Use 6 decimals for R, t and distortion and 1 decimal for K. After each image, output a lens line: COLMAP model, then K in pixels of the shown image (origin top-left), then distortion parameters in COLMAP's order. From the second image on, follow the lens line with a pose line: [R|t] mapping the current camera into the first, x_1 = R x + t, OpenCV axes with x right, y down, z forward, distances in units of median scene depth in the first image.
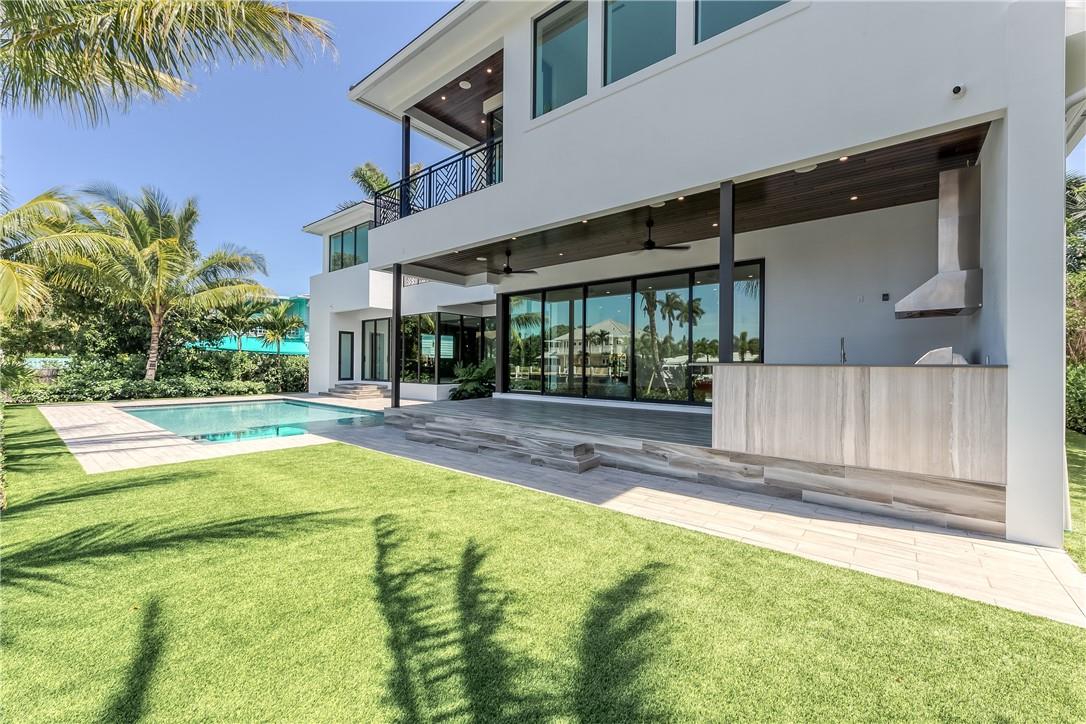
lens RADIAL K [[444.9, 0, 544.6], [0, 444.9, 364.4], [0, 0, 1]] dist [0.000587, -0.000654]
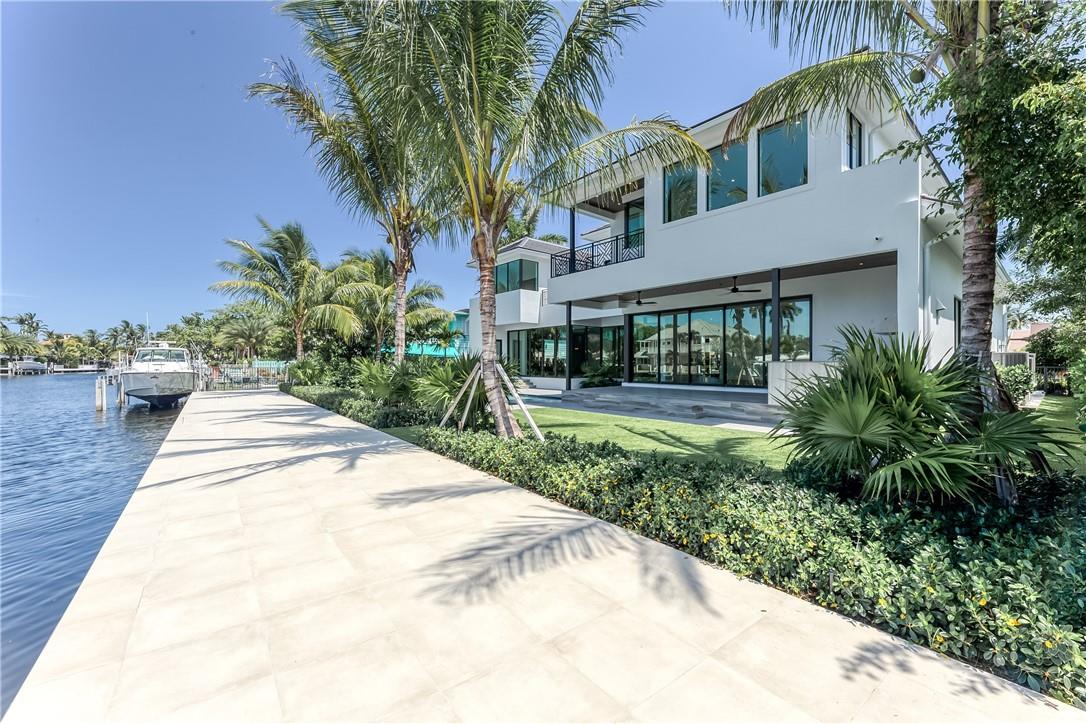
lens RADIAL K [[444.9, 0, 543.8], [0, 444.9, 362.3], [0, 0, 1]] dist [0.000587, -0.000654]
pose [[0.982375, -0.008253, -0.186741, -0.094042], [0.007590, 0.999962, -0.004263, 0.001684], [0.186769, 0.002771, 0.982400, -0.458445]]
